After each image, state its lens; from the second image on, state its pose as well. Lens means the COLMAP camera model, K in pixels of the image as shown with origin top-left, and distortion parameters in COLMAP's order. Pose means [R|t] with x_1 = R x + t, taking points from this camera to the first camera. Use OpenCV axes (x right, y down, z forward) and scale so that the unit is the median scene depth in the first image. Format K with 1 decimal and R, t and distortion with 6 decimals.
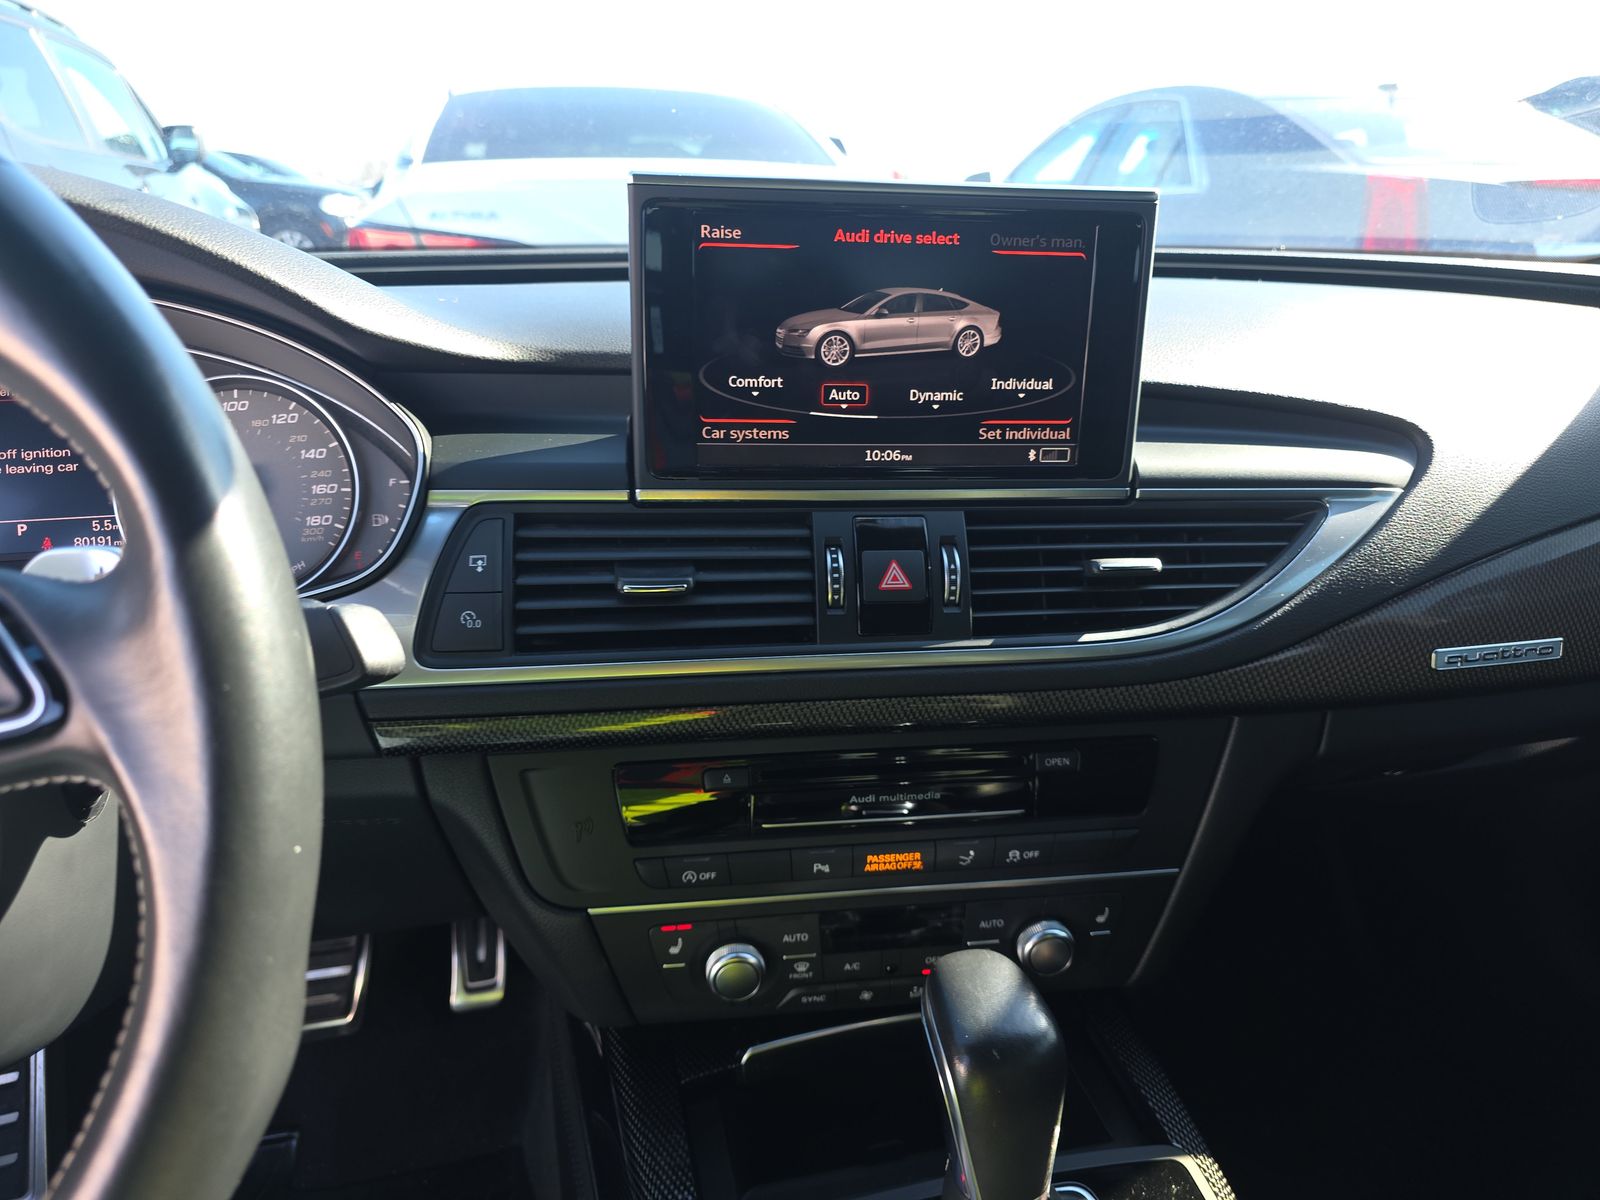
lens RADIAL K [[1071.0, 0, 796.6], [0, 1071.0, 608.6], [0, 0, 1]] dist [0.045075, -0.036312]
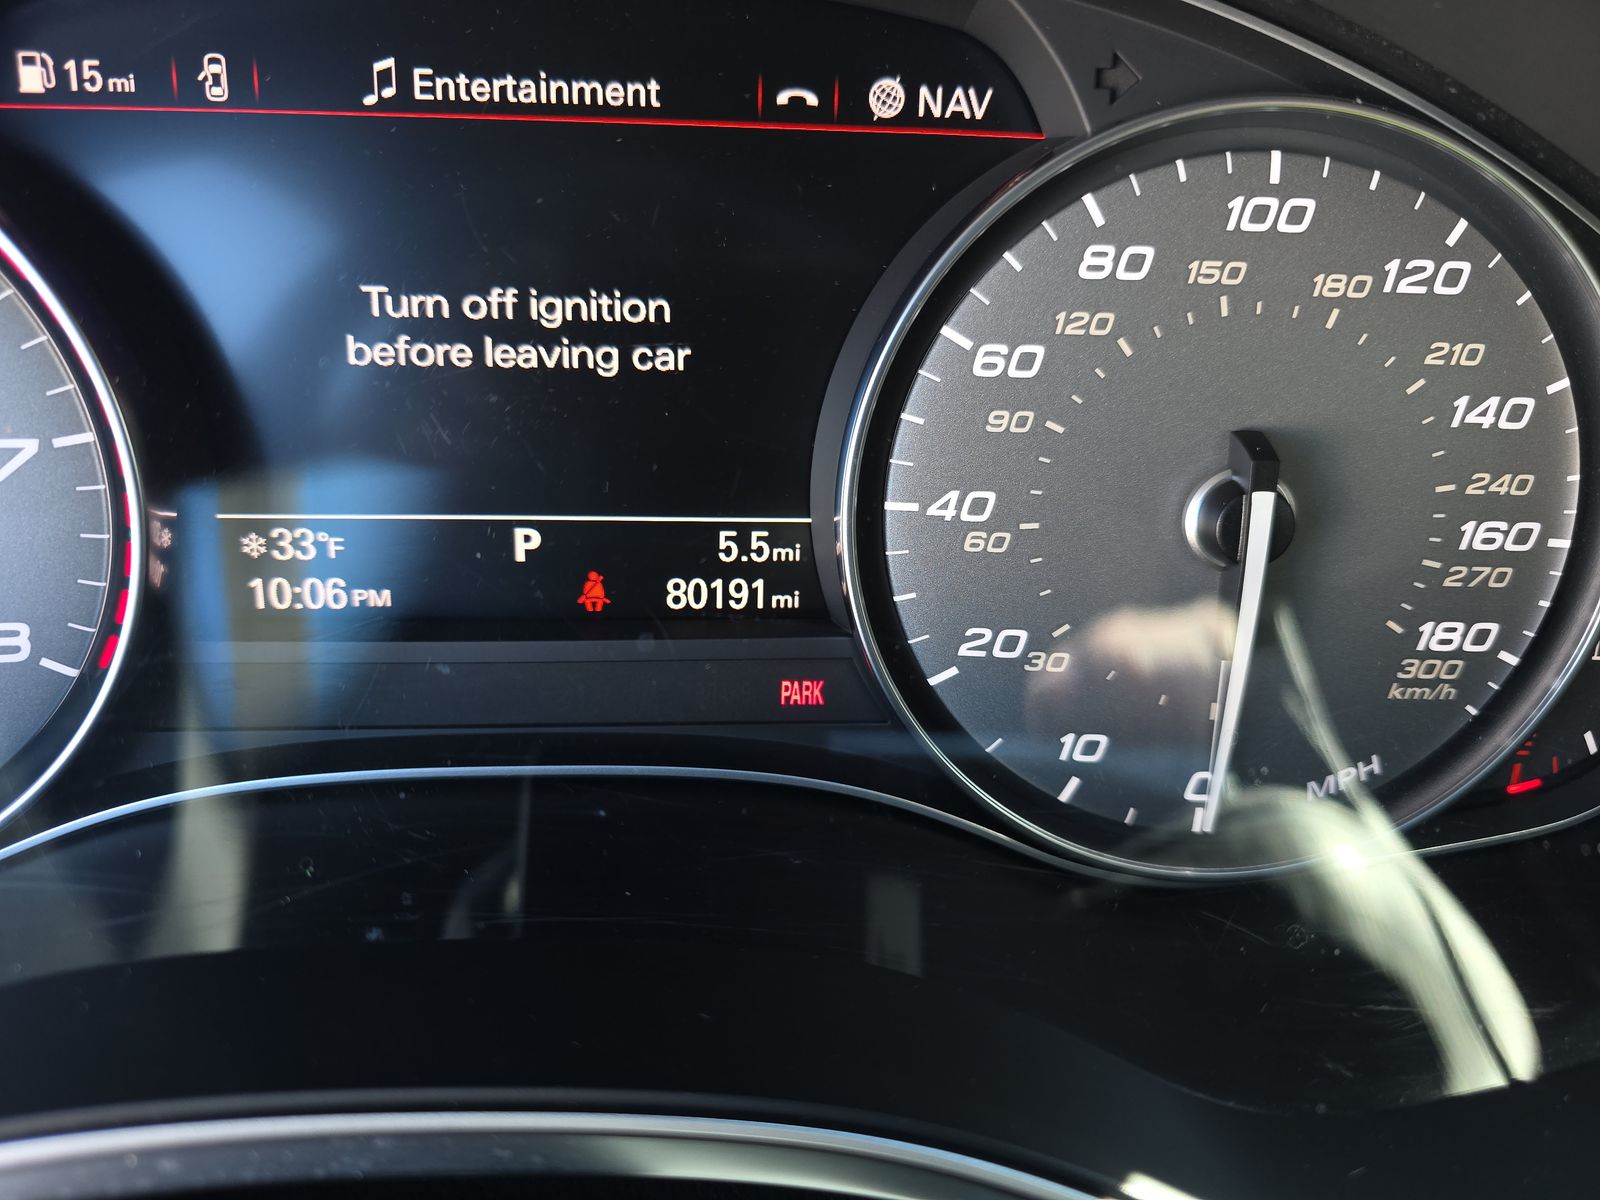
lens RADIAL K [[1150.4, 0, 800.0], [0, 1150.4, 600.0], [0, 0, 1]] dist [-0.004873, -0.063714]
pose [[0.985033, 0.136815, -0.104840, -0.591283], [-0.103429, 0.955735, 0.275449, -0.160187], [0.137885, -0.260483, 0.955582, 0.673074]]
